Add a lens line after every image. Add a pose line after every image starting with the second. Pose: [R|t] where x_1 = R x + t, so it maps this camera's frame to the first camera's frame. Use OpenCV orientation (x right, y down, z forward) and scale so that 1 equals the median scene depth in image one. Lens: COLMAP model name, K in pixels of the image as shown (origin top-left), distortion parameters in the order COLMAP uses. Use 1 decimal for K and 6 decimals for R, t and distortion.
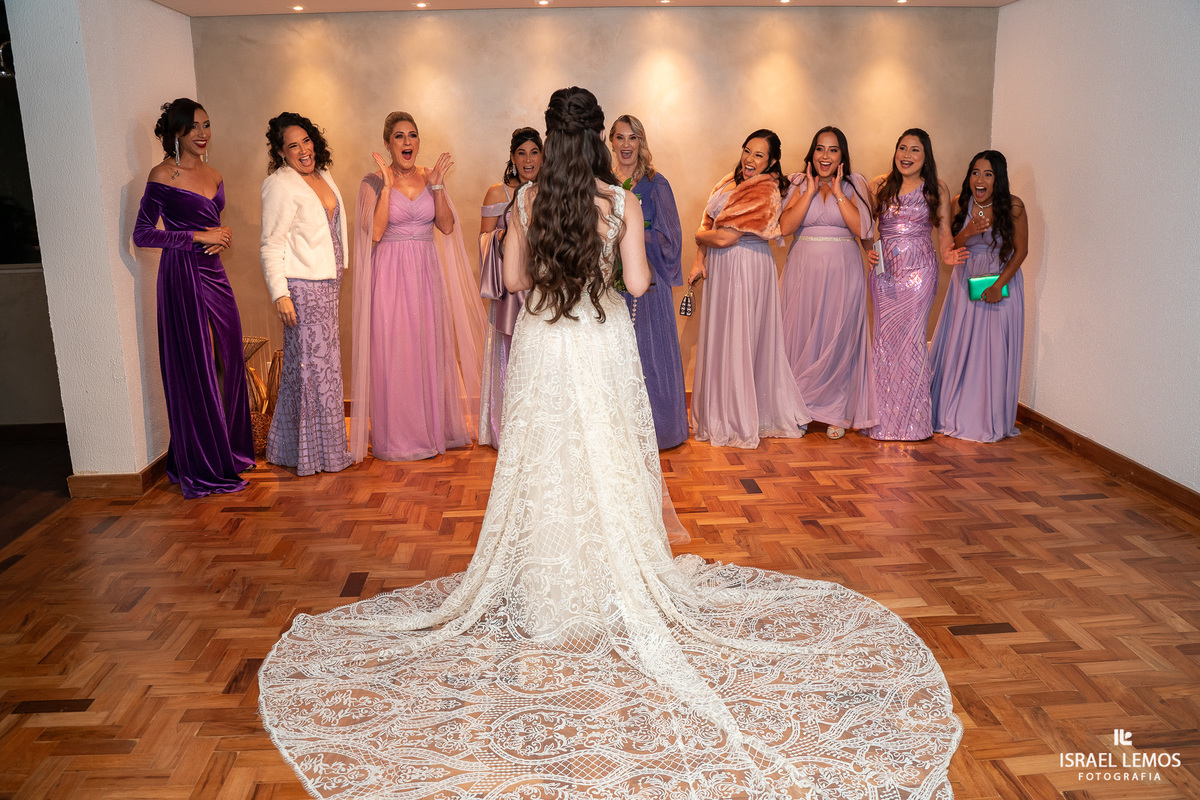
lens RADIAL K [[972.9, 0, 590.9], [0, 972.9, 403.7], [0, 0, 1]] dist [-0.099178, 0.043885]
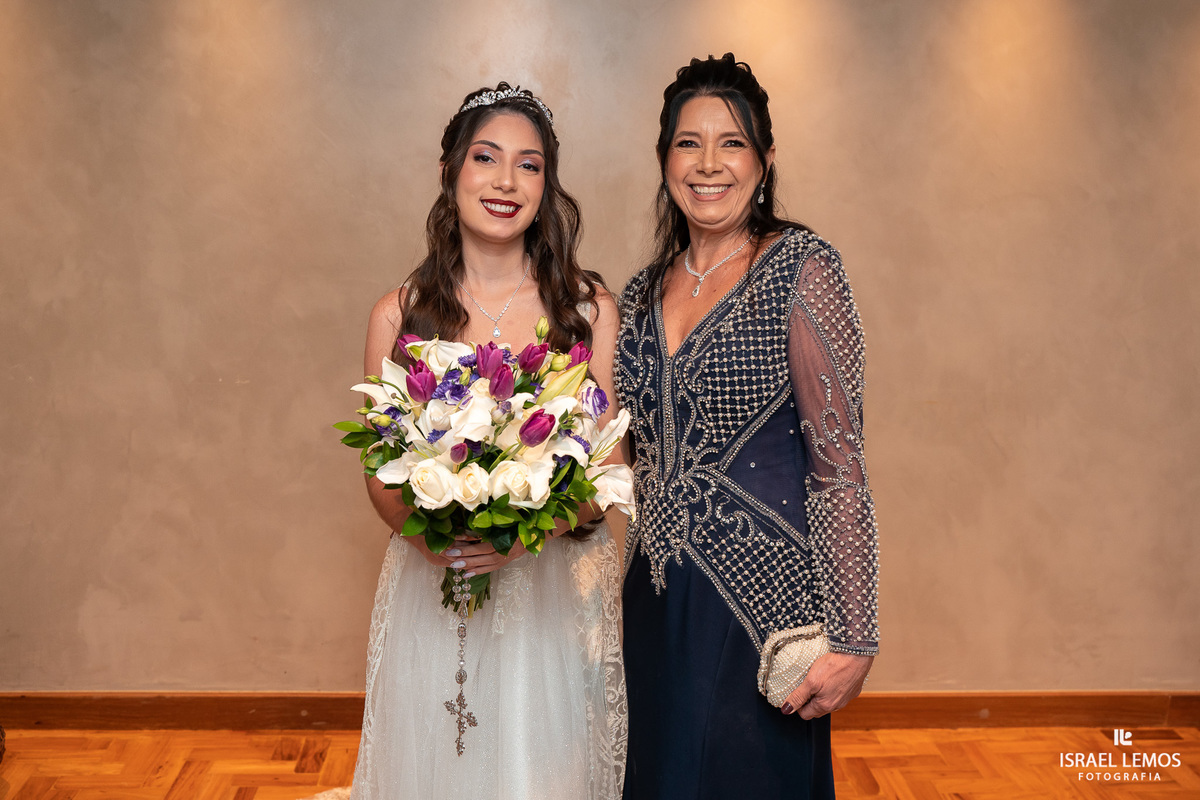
lens RADIAL K [[1287.8, 0, 599.8], [0, 1287.8, 400.9], [0, 0, 1]] dist [0.014549, 0.000000]
pose [[0.999028, 0.039121, 0.020299, -0.005473], [-0.037864, 0.997540, -0.058999, -0.120638], [-0.022557, 0.058173, 0.998052, 0.414709]]
